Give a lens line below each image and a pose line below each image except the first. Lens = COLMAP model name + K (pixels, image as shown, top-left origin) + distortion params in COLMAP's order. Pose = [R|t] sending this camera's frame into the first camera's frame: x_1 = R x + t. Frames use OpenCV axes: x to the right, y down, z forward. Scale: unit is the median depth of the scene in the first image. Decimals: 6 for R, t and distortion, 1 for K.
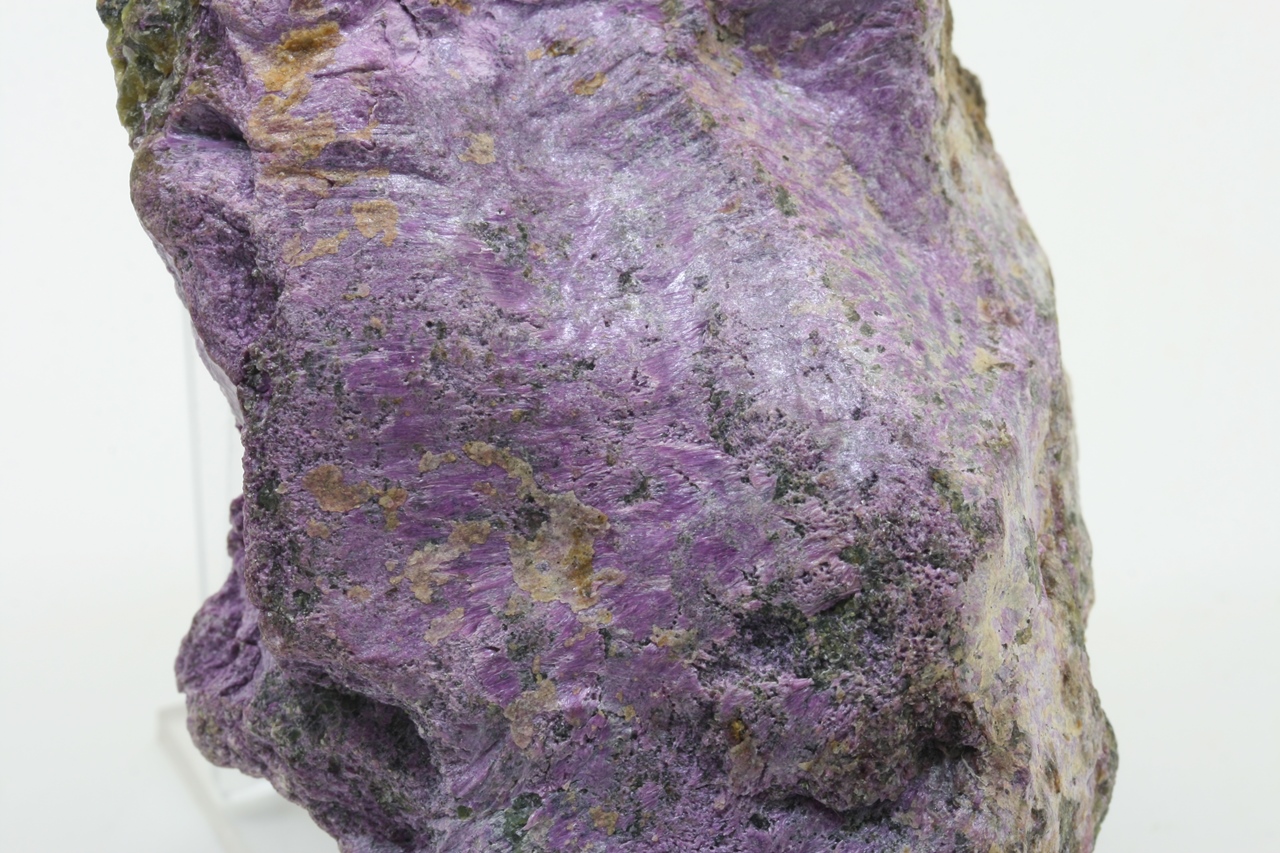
lens RADIAL K [[4583.7, 0, 640.0], [0, 4583.7, 426.5], [0, 0, 1]] dist [-0.144411, 1.399437]
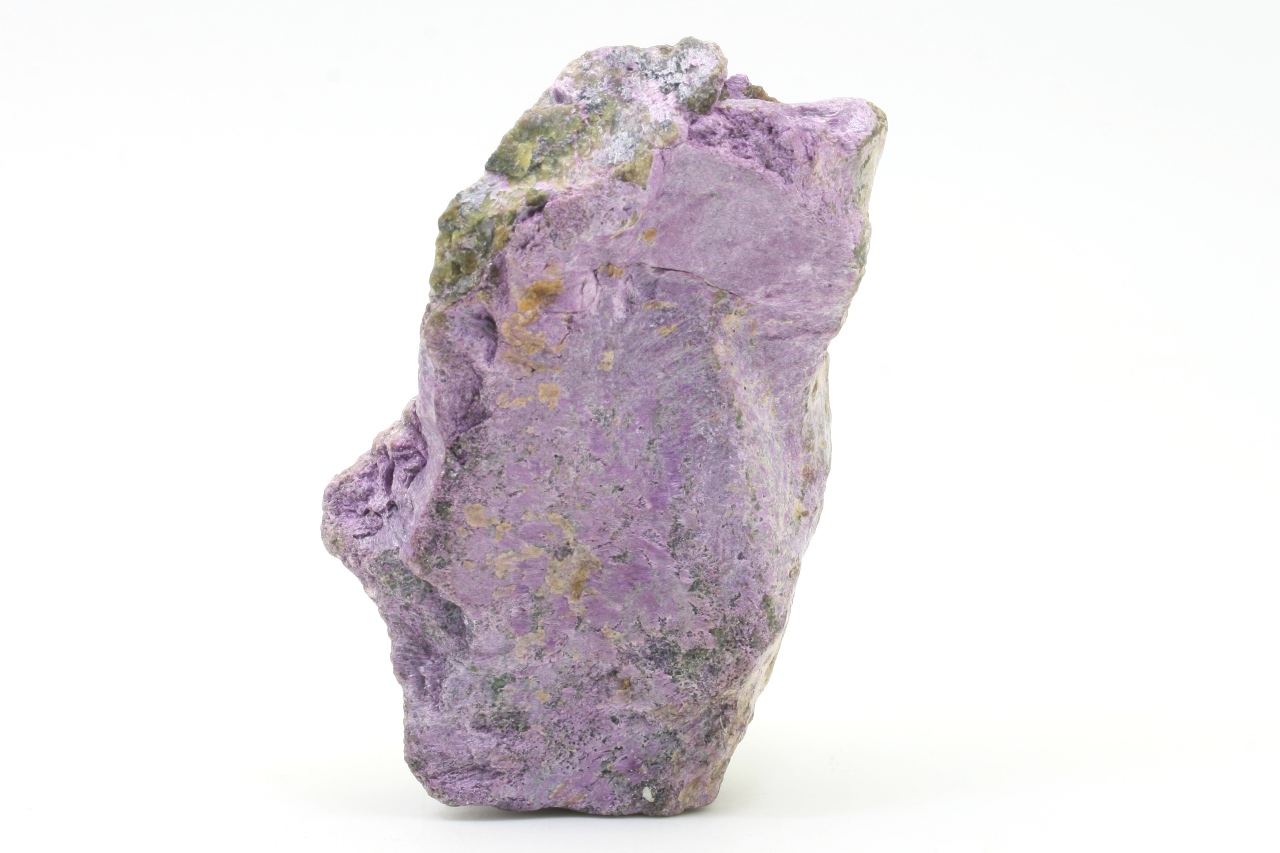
lens RADIAL K [[4583.7, 0, 640.0], [0, 4583.7, 426.5], [0, 0, 1]] dist [-0.144411, 1.399437]
pose [[0.900388, 0.257898, 0.350415, -0.681656], [-0.388003, 0.840360, 0.378482, -0.763069], [-0.196865, -0.476742, 0.856715, -0.622562]]
